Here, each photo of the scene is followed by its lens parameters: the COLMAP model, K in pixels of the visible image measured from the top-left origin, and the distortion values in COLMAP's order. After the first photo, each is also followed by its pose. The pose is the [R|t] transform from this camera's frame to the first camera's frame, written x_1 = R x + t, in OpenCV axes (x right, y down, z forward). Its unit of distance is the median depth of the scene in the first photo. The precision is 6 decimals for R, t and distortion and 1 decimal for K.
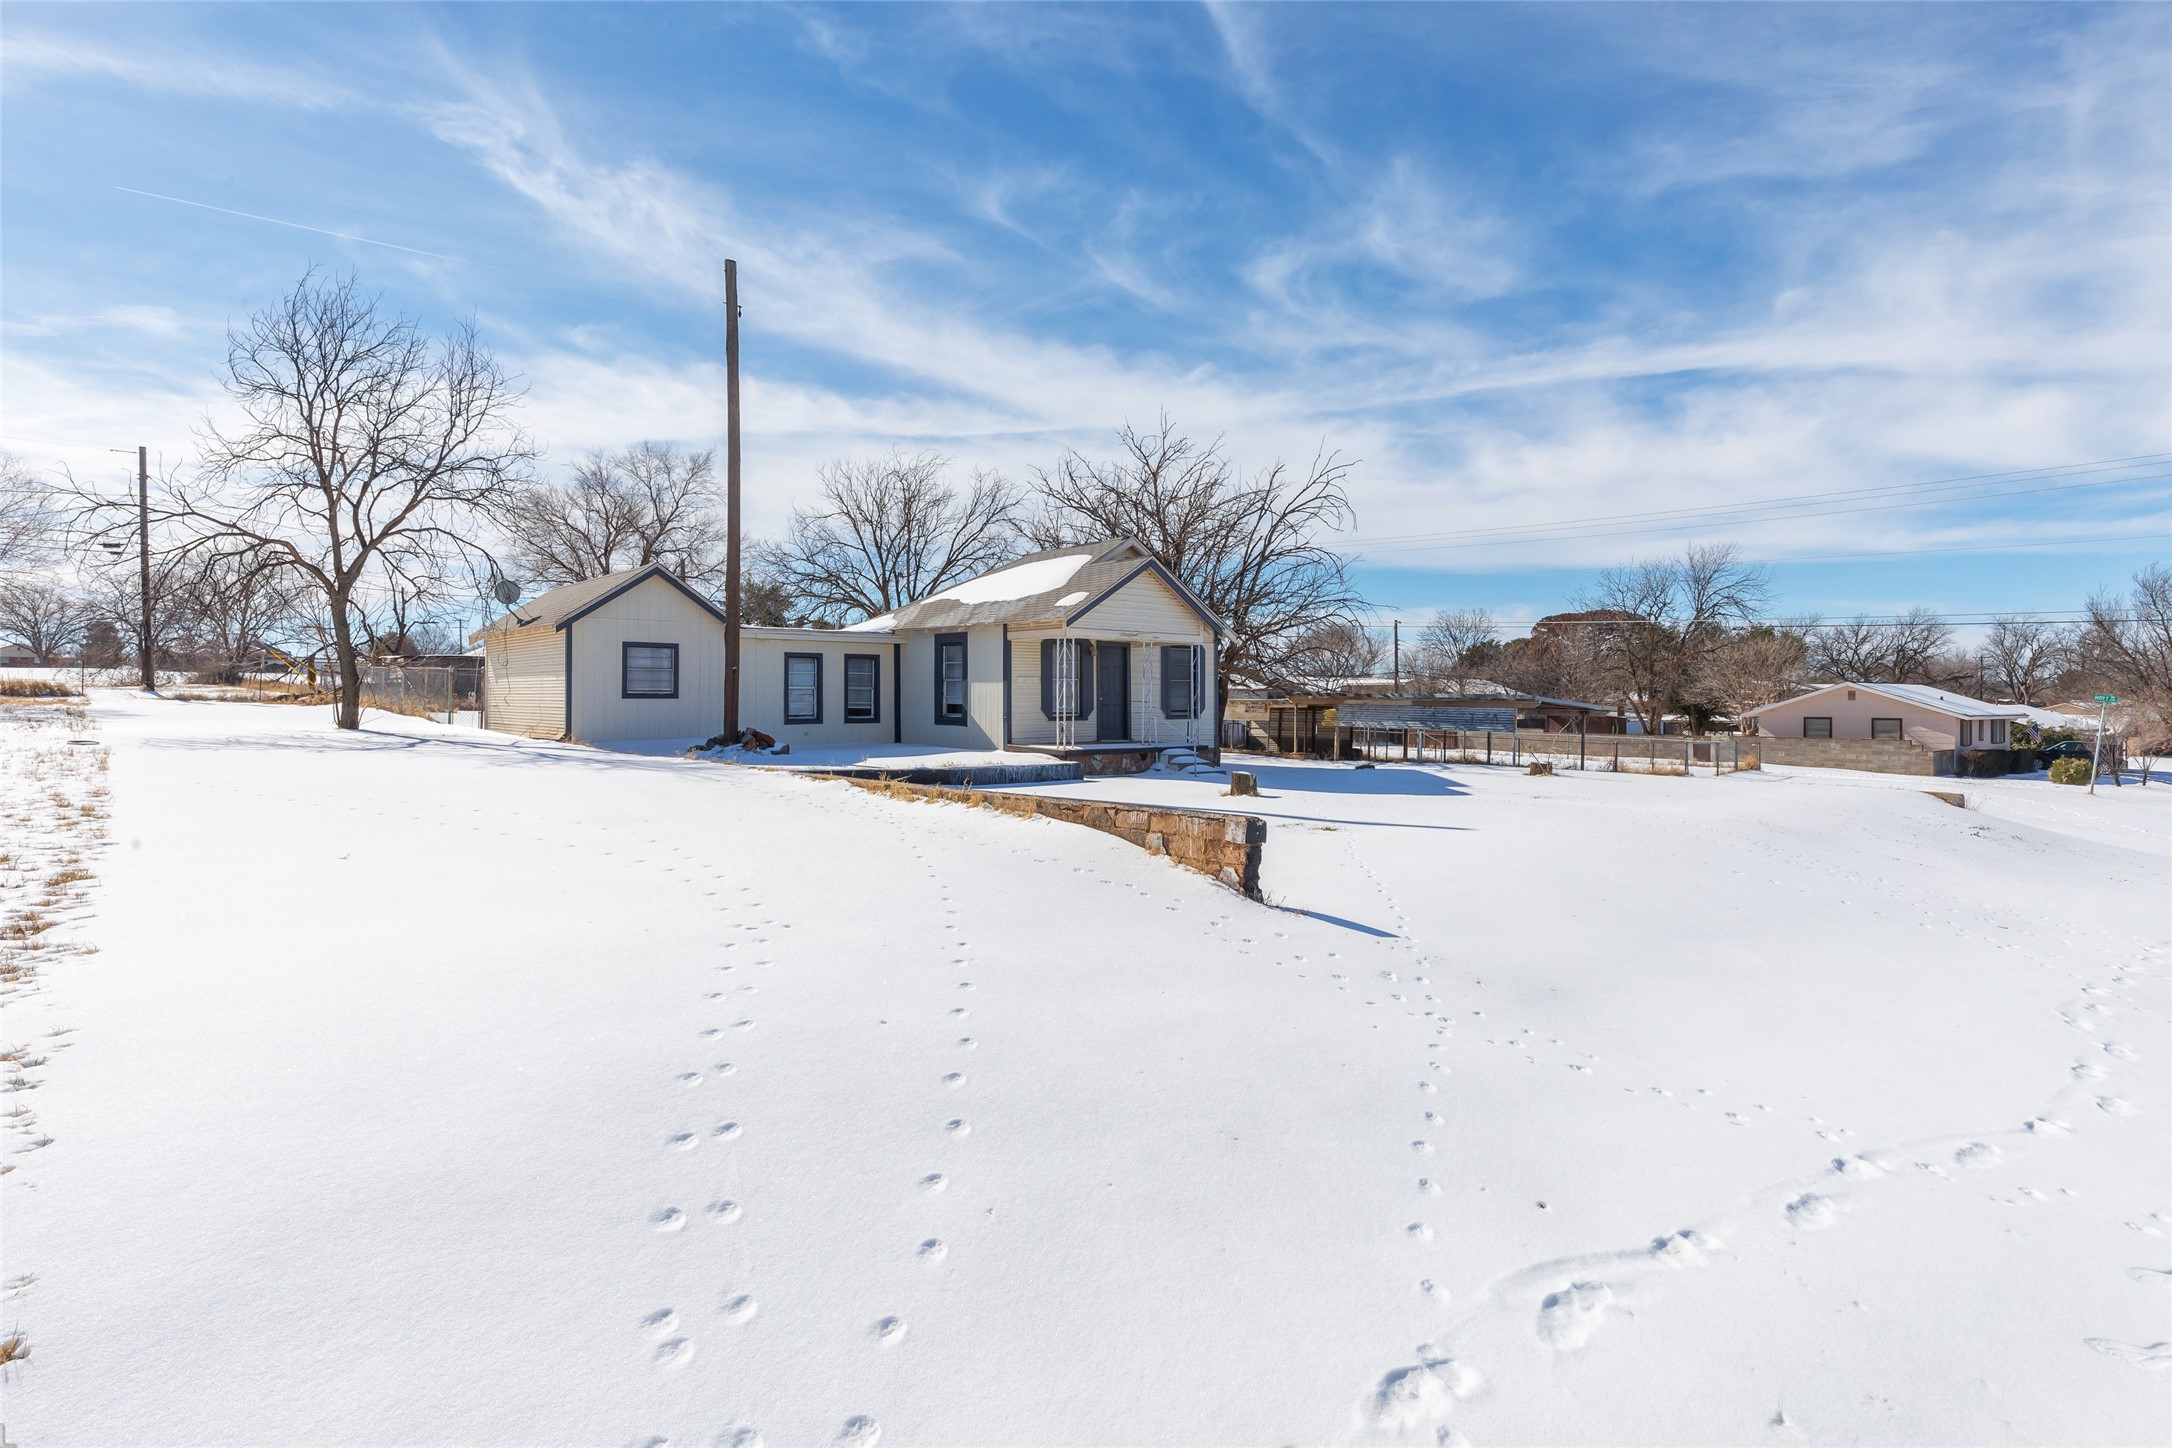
lens RADIAL K [[1138.1, 0, 1080.8], [0, 1138.1, 683.6], [0, 0, 1]] dist [-0.005064, 0.000106]
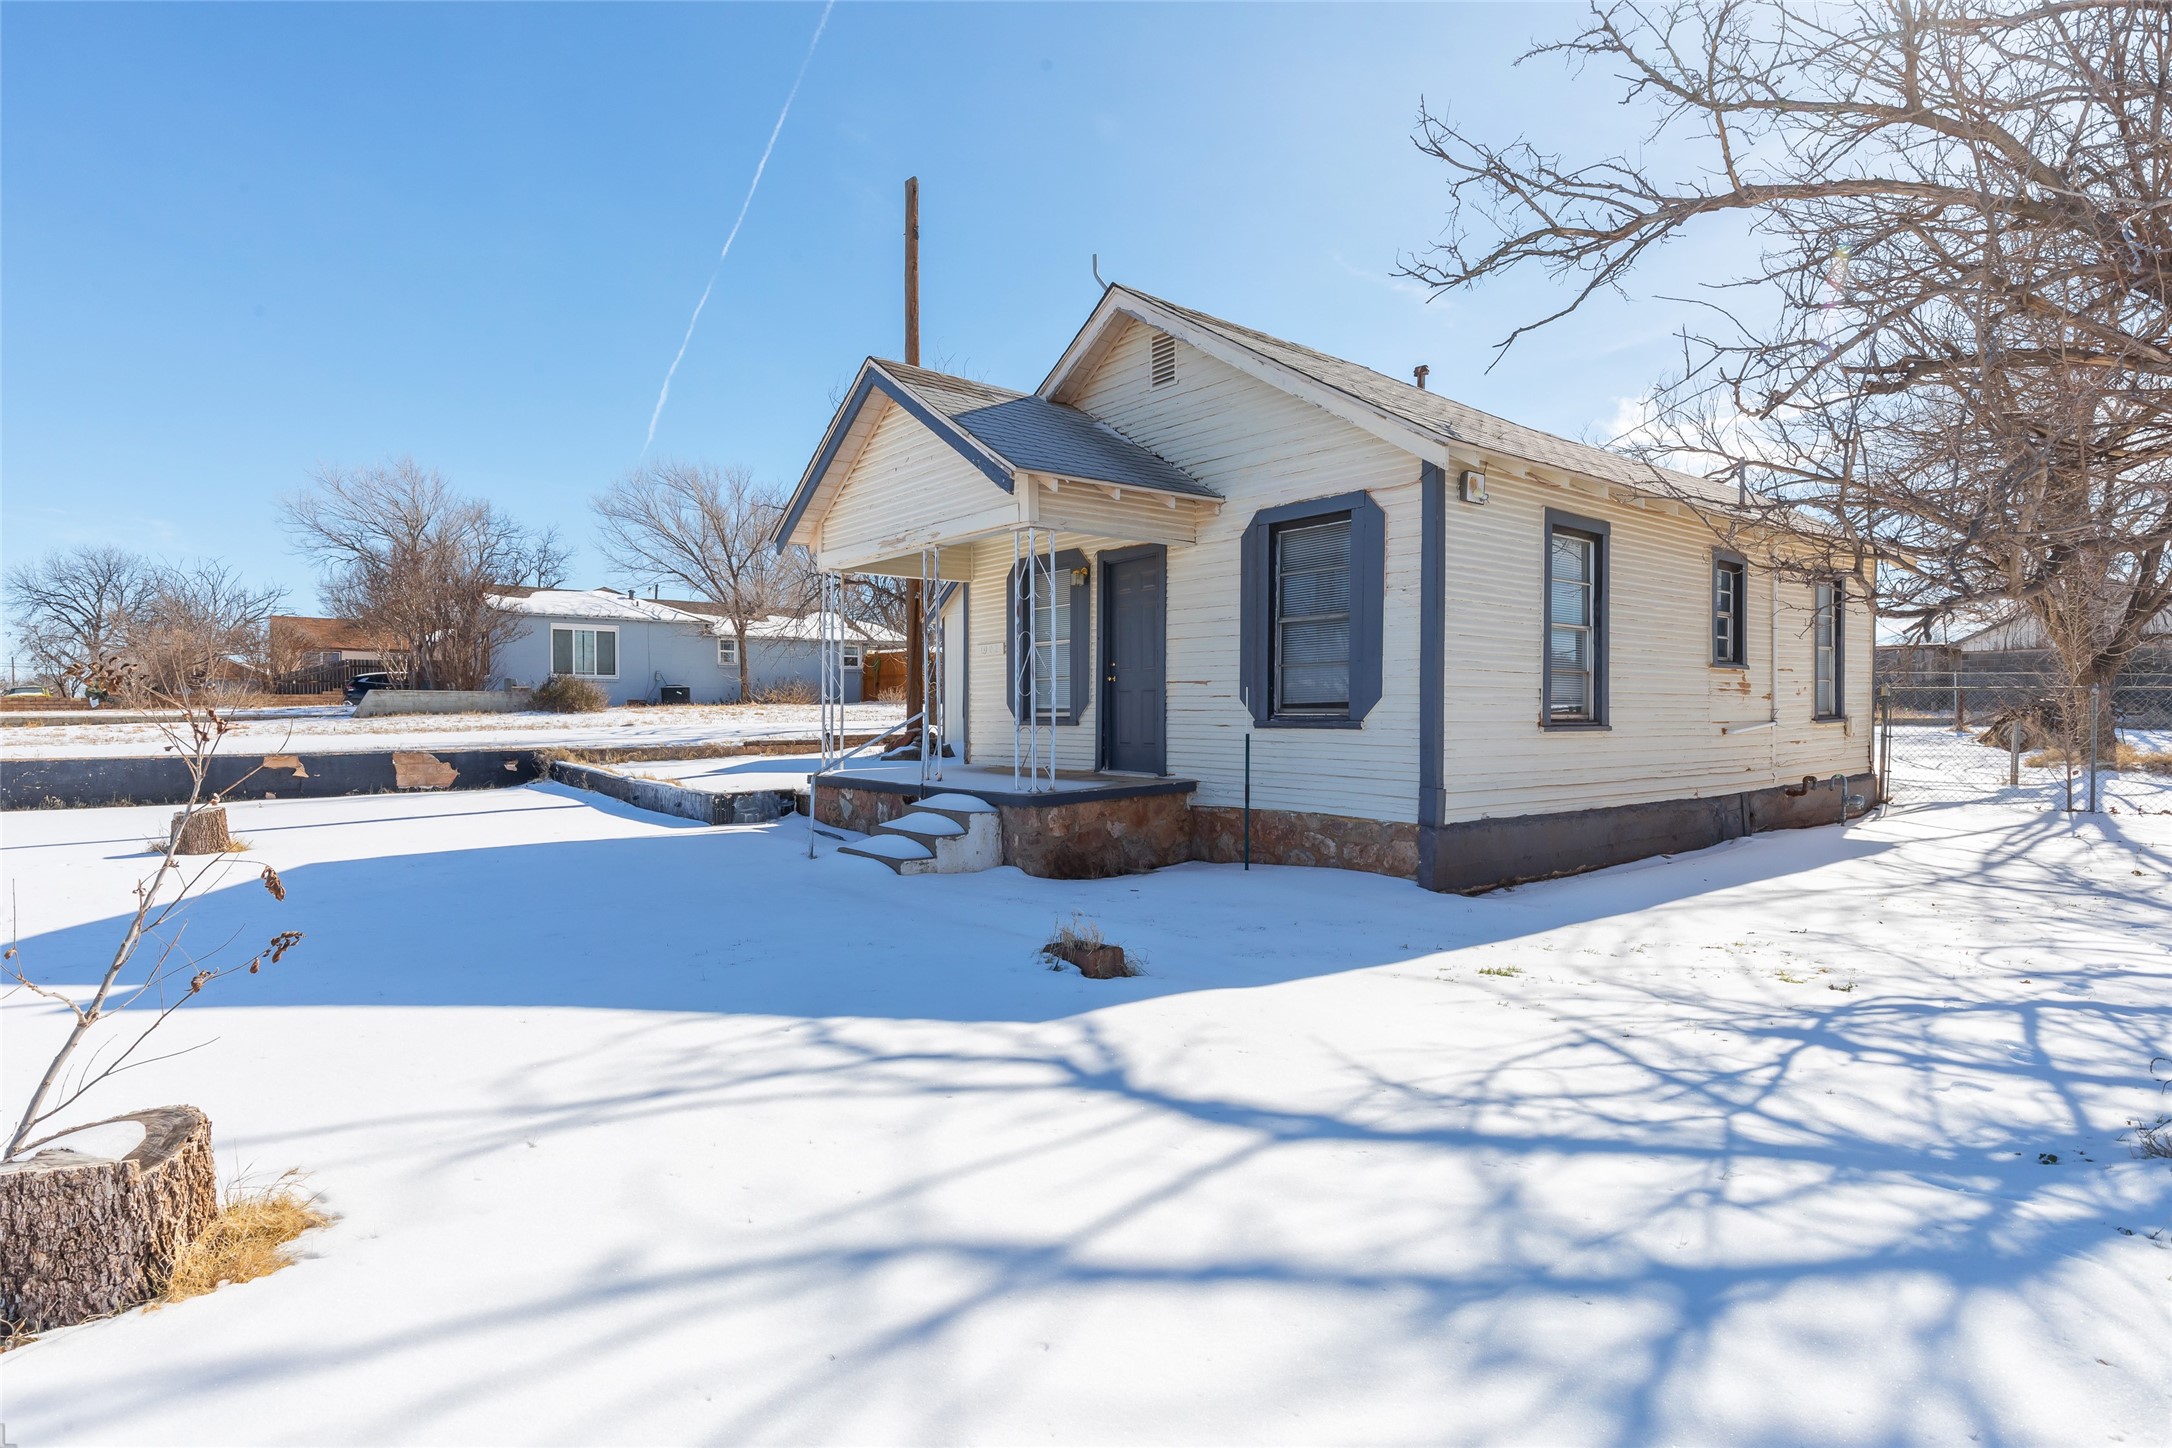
lens RADIAL K [[1123.0, 0, 1086.0], [0, 1123.0, 724.0], [0, 0, 1]] dist [0.002616, 0.000418]
pose [[-0.036096, 0.008430, -0.999313, 0.426052], [0.016039, 0.999841, 0.007855, 0.025350], [0.999220, -0.015744, -0.036225, 0.926453]]
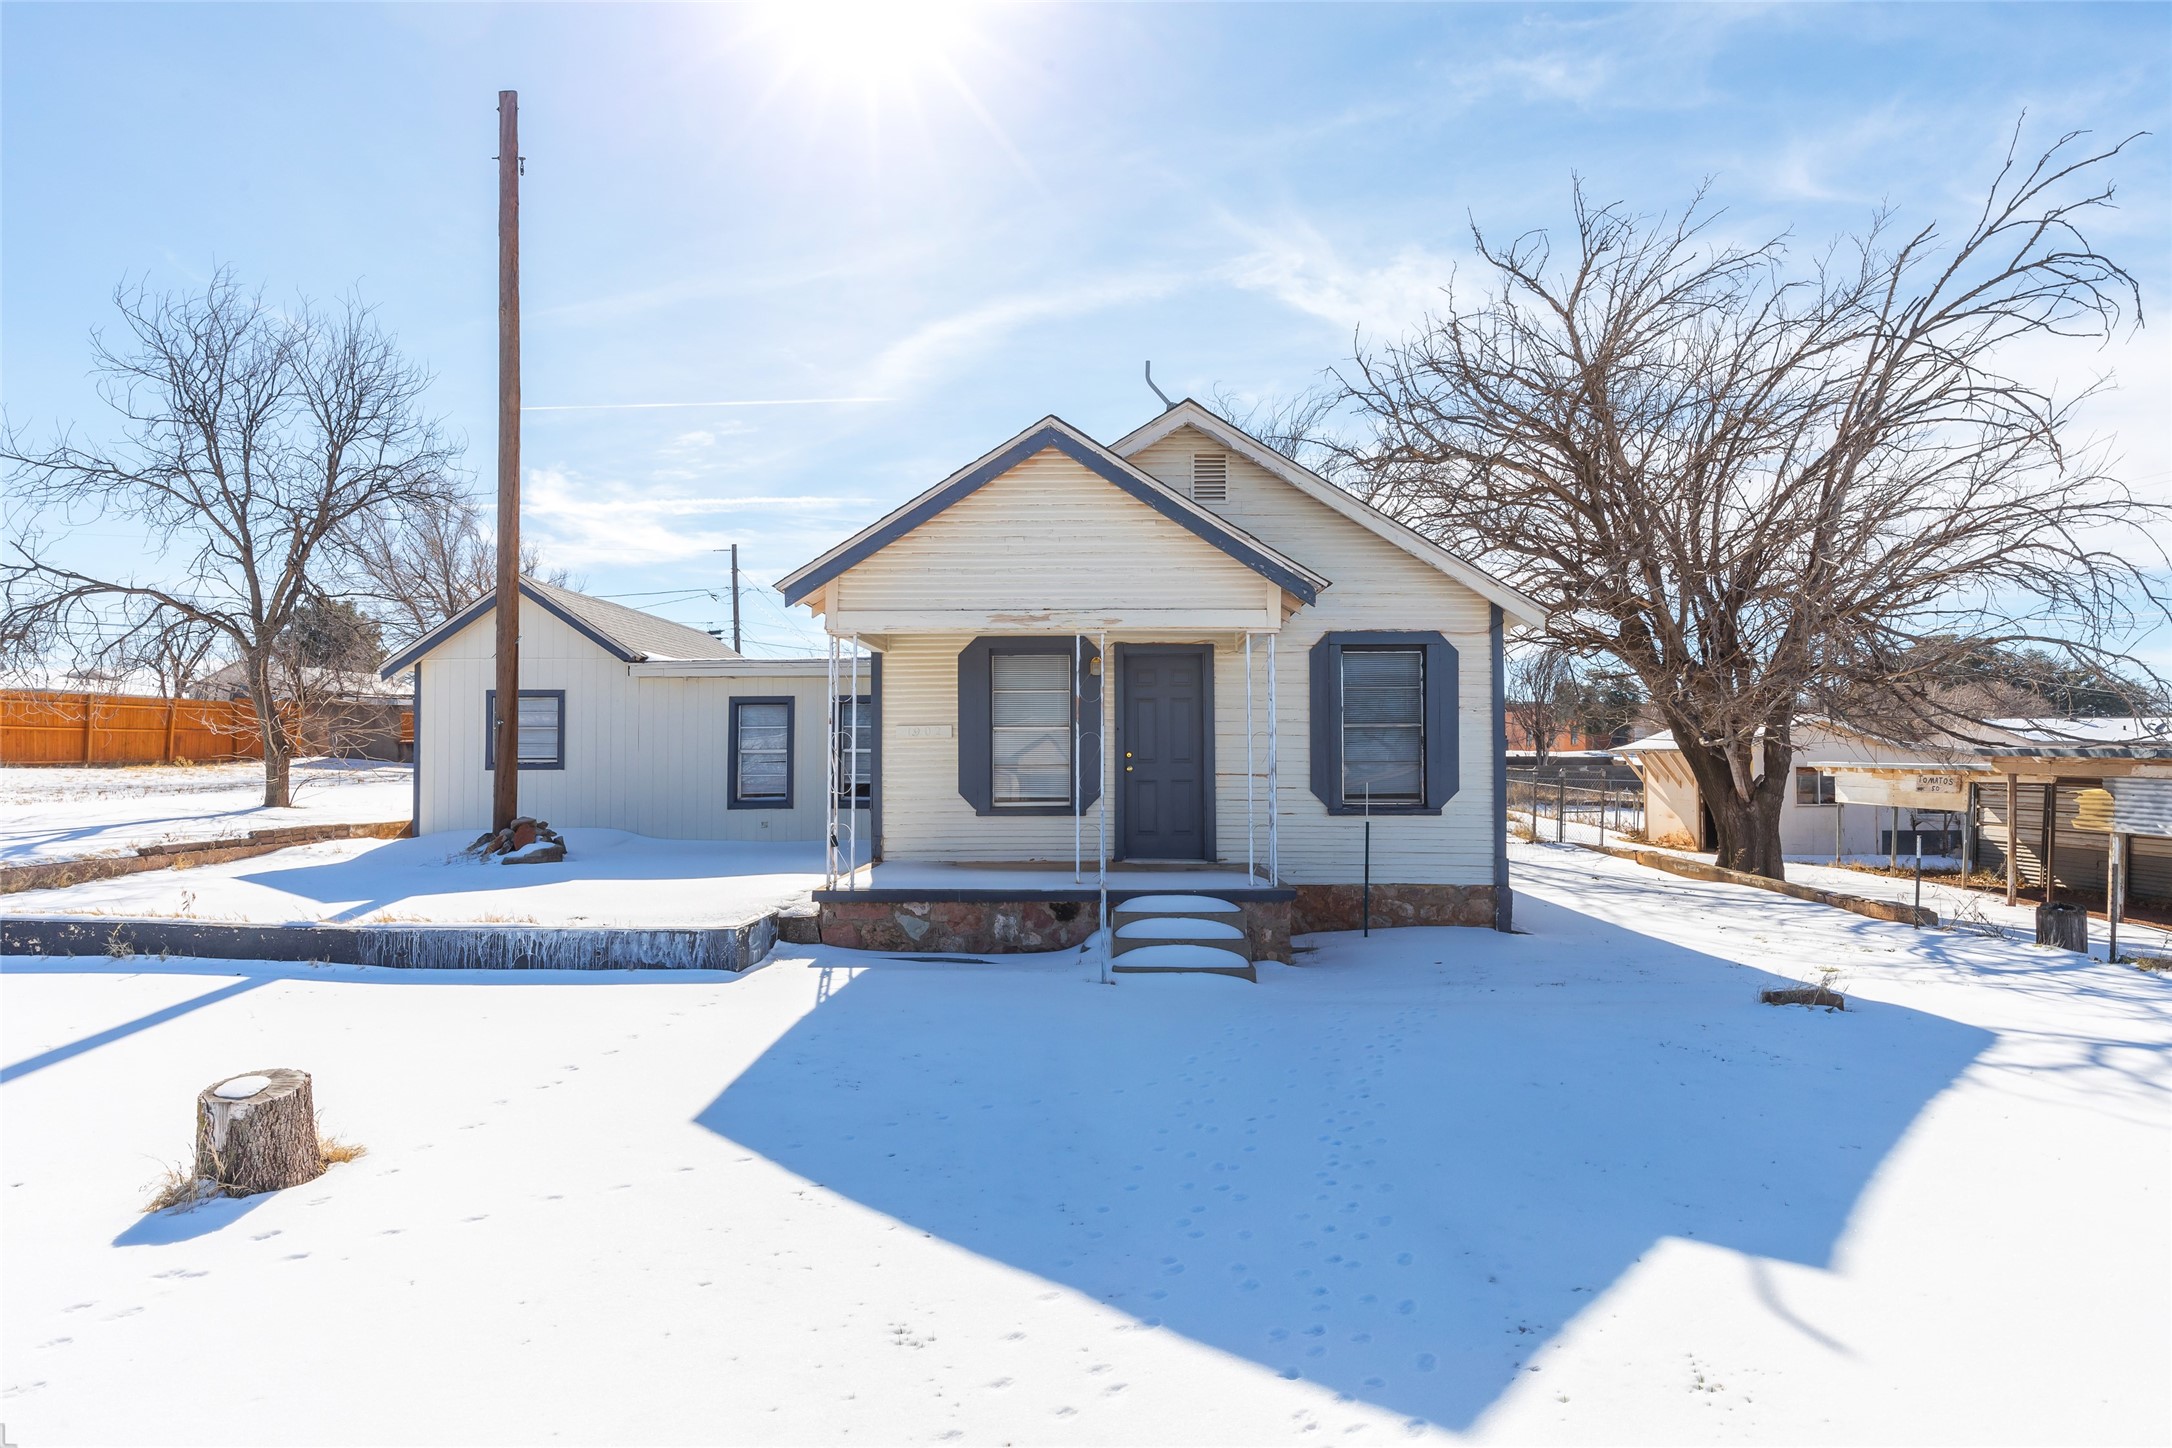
lens RADIAL K [[1119.3, 0, 1090.9], [0, 1119.3, 734.6], [0, 0, 1]] dist [-0.000284, 0.000013]
pose [[0.743867, -0.019495, -0.668044, 0.283356], [0.013371, 0.999809, -0.014287, 0.005128], [0.668194, 0.001696, 0.743985, 0.601287]]
